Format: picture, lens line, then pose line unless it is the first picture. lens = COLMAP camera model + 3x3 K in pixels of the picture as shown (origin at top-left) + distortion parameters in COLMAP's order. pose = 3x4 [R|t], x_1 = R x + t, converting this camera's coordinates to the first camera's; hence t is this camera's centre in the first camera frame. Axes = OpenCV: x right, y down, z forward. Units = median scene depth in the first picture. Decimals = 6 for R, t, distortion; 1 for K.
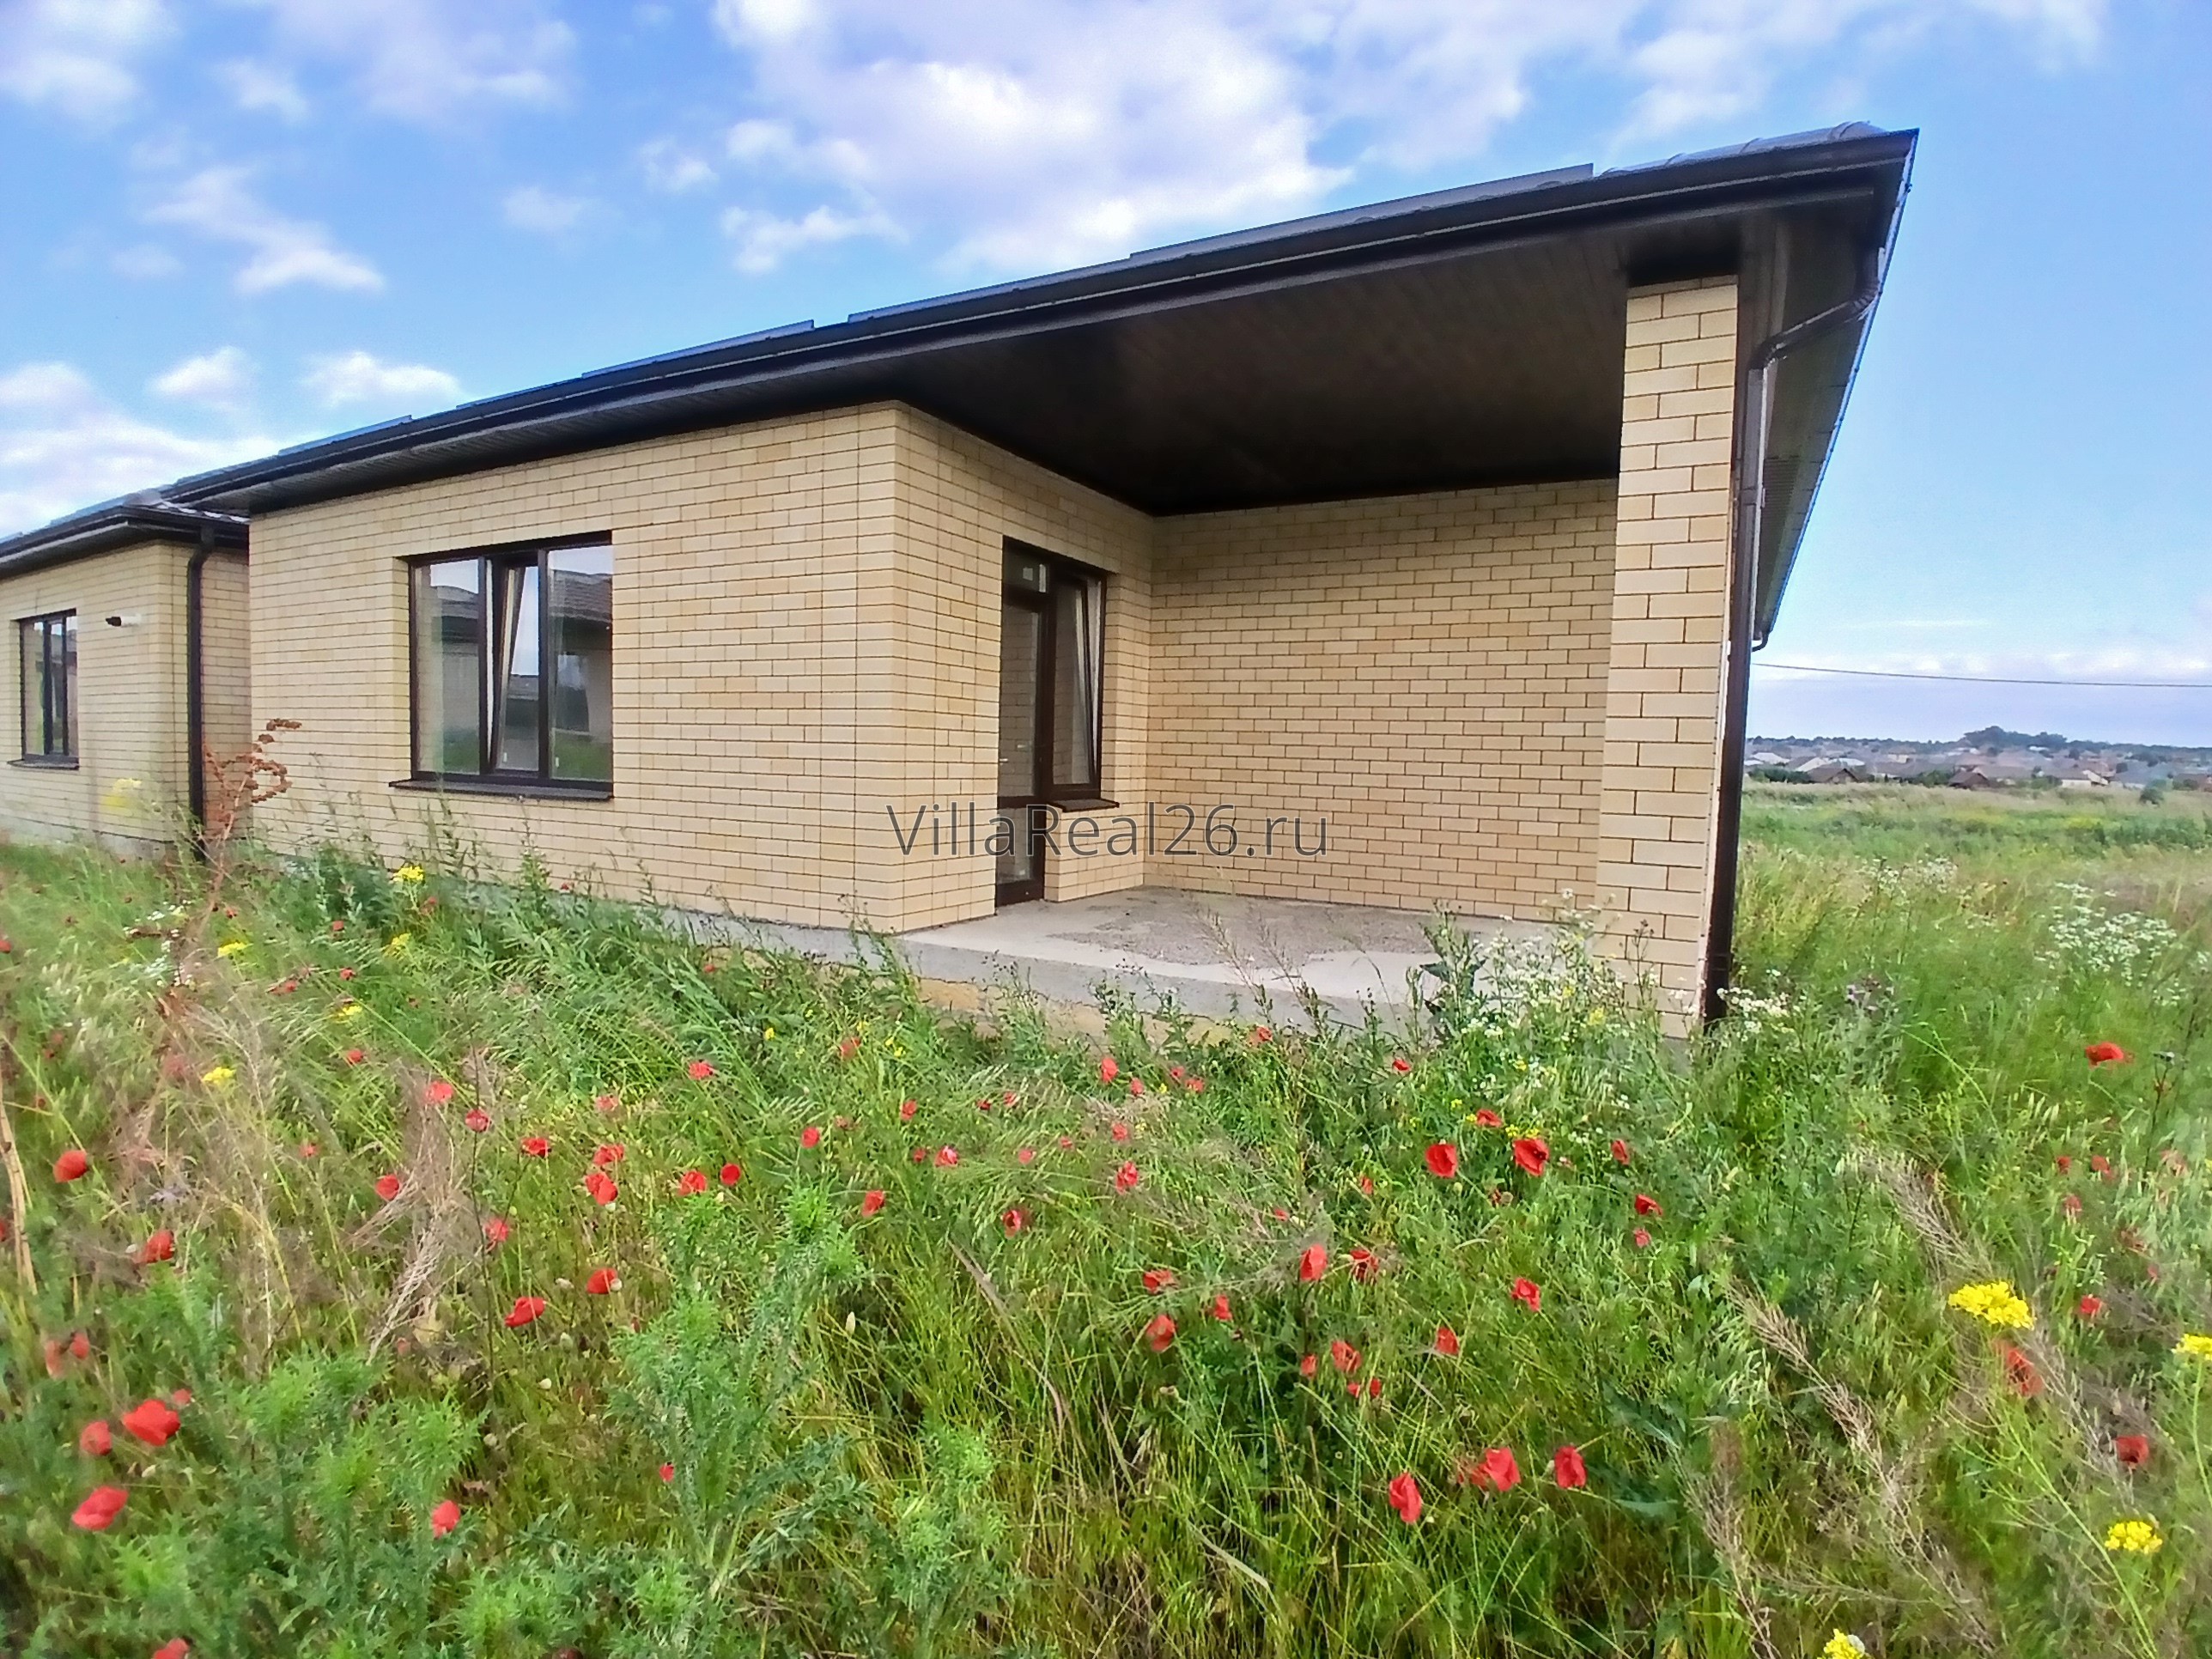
lens RADIAL K [[1114.4, 0, 1102.3], [0, 1114.4, 835.6], [0, 0, 1]] dist [0.003929, -0.045200]
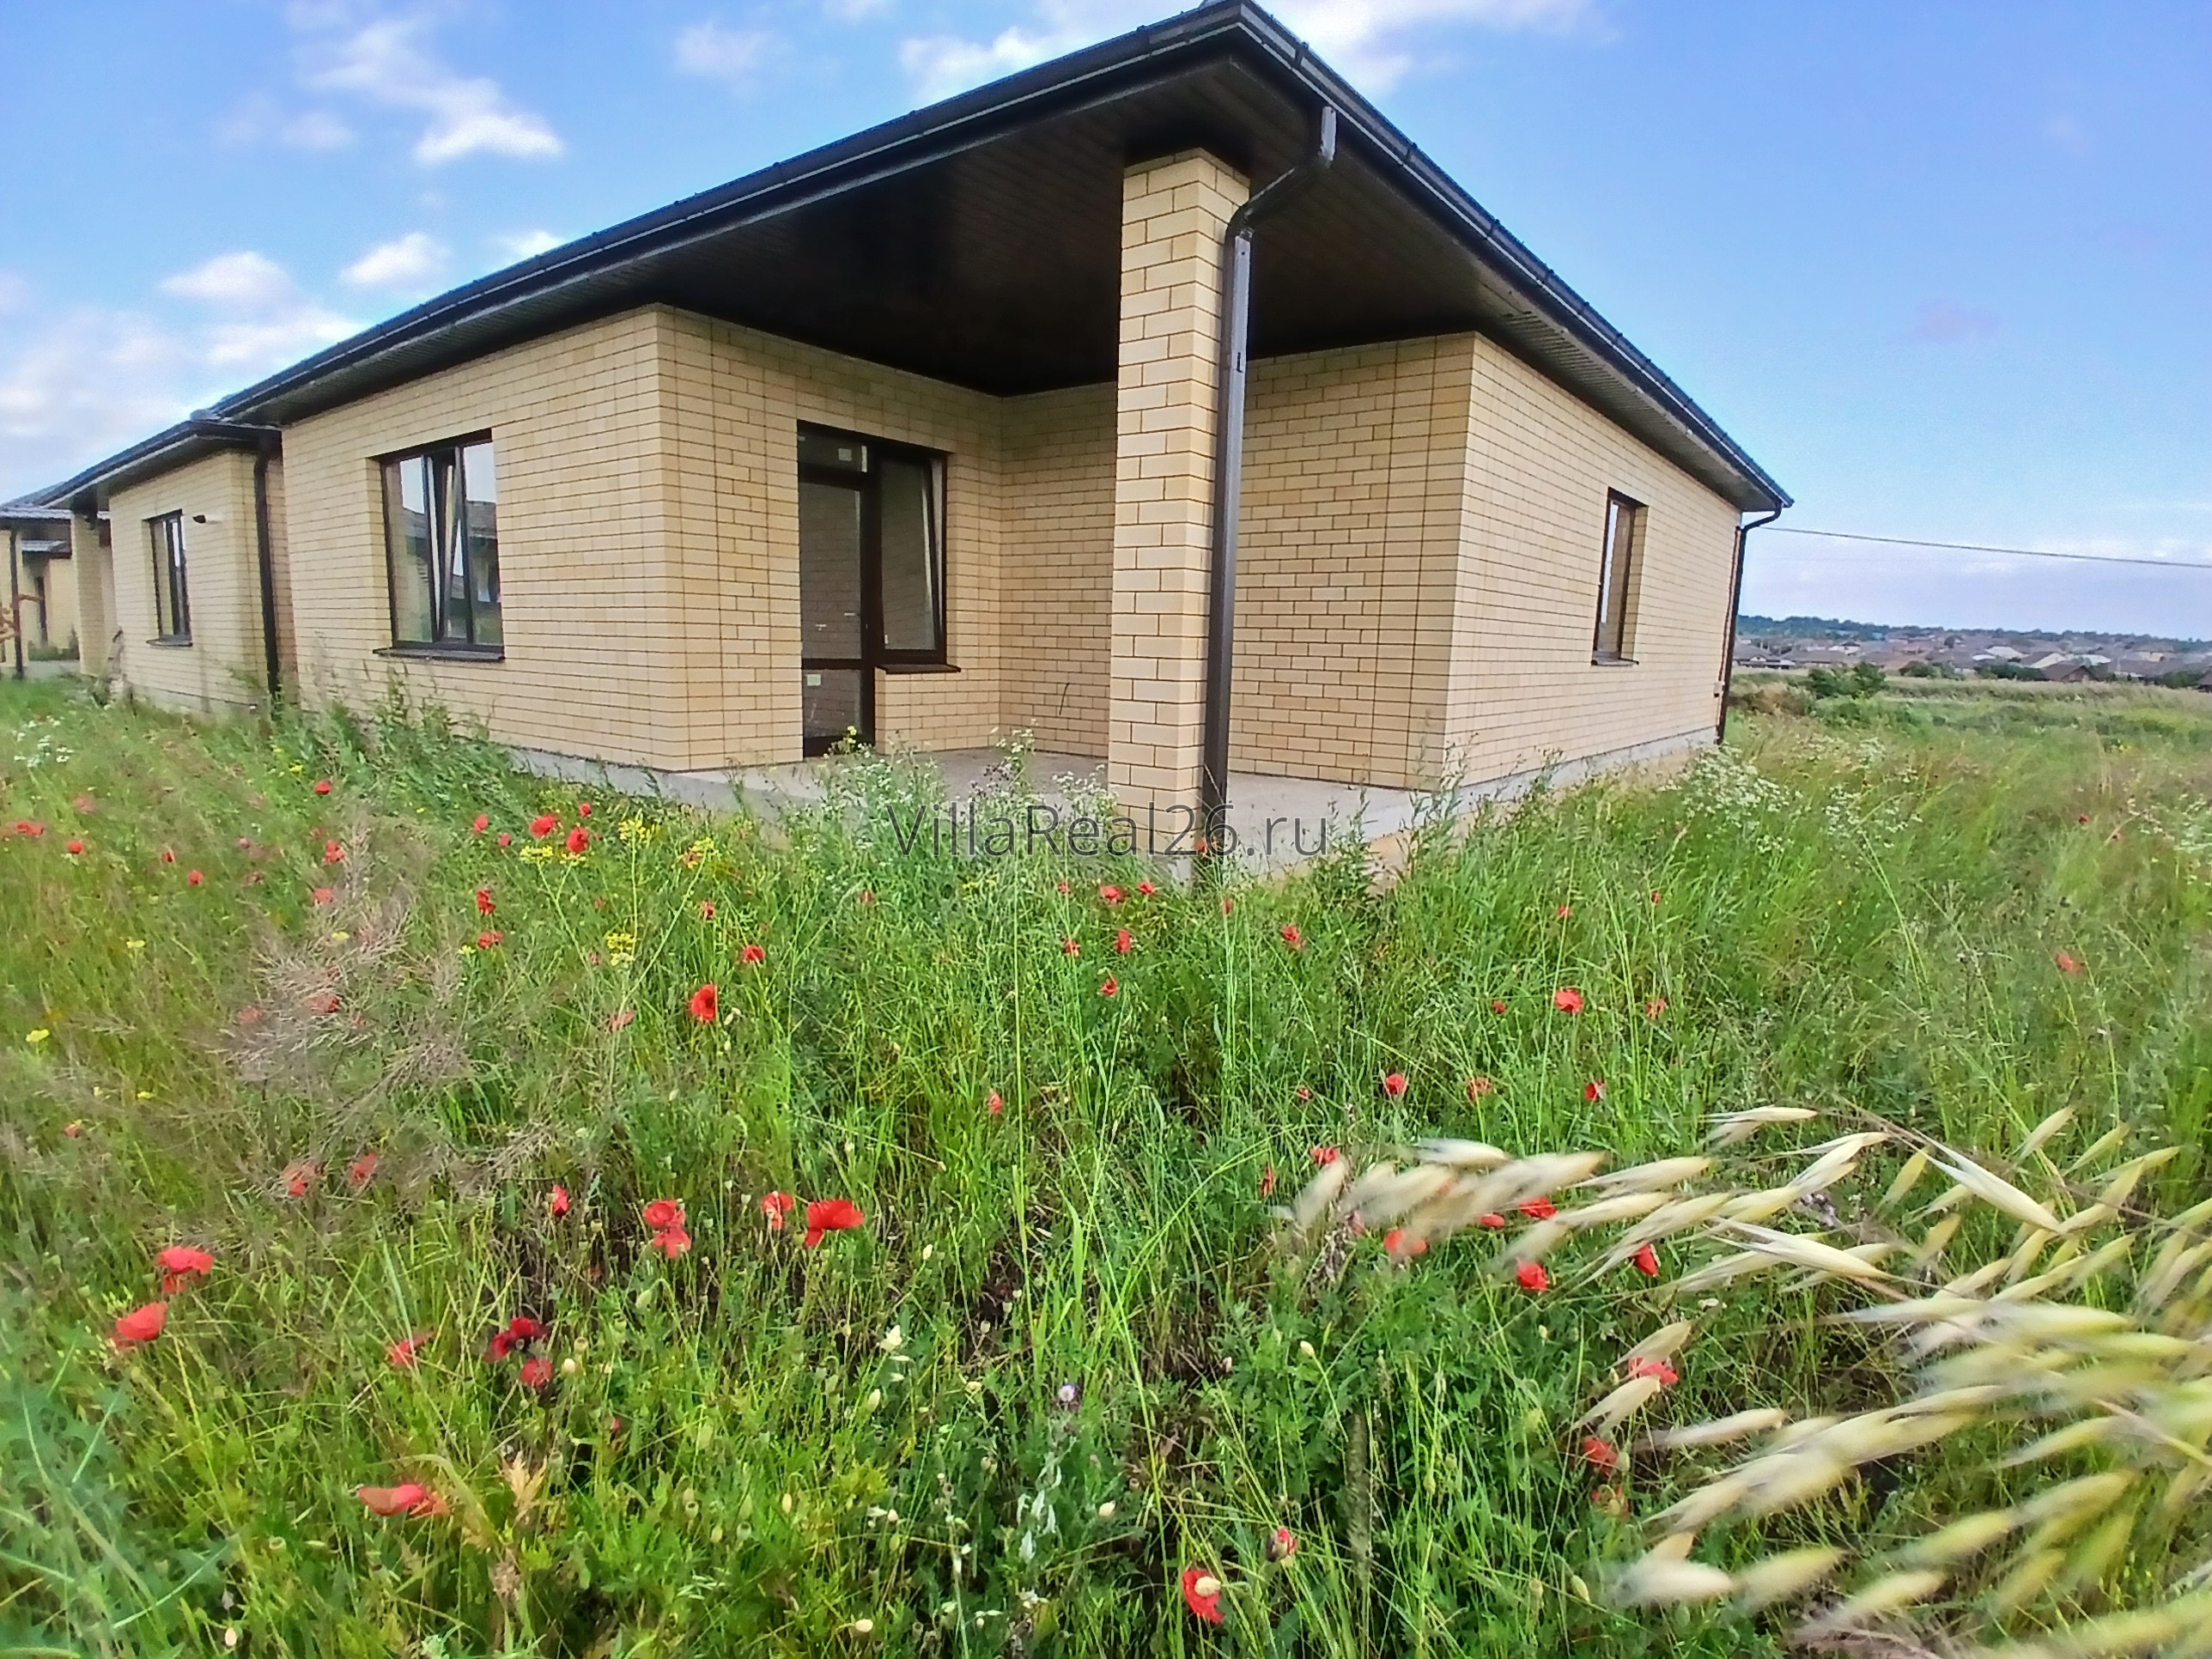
lens RADIAL K [[1114.4, 0, 1102.3], [0, 1114.4, 835.6], [0, 0, 1]] dist [0.003929, -0.045200]
pose [[0.987770, 0.025931, -0.153746, 0.368434], [-0.011229, 0.995344, 0.095734, 0.032146], [0.155513, -0.092837, 0.983462, -0.080303]]
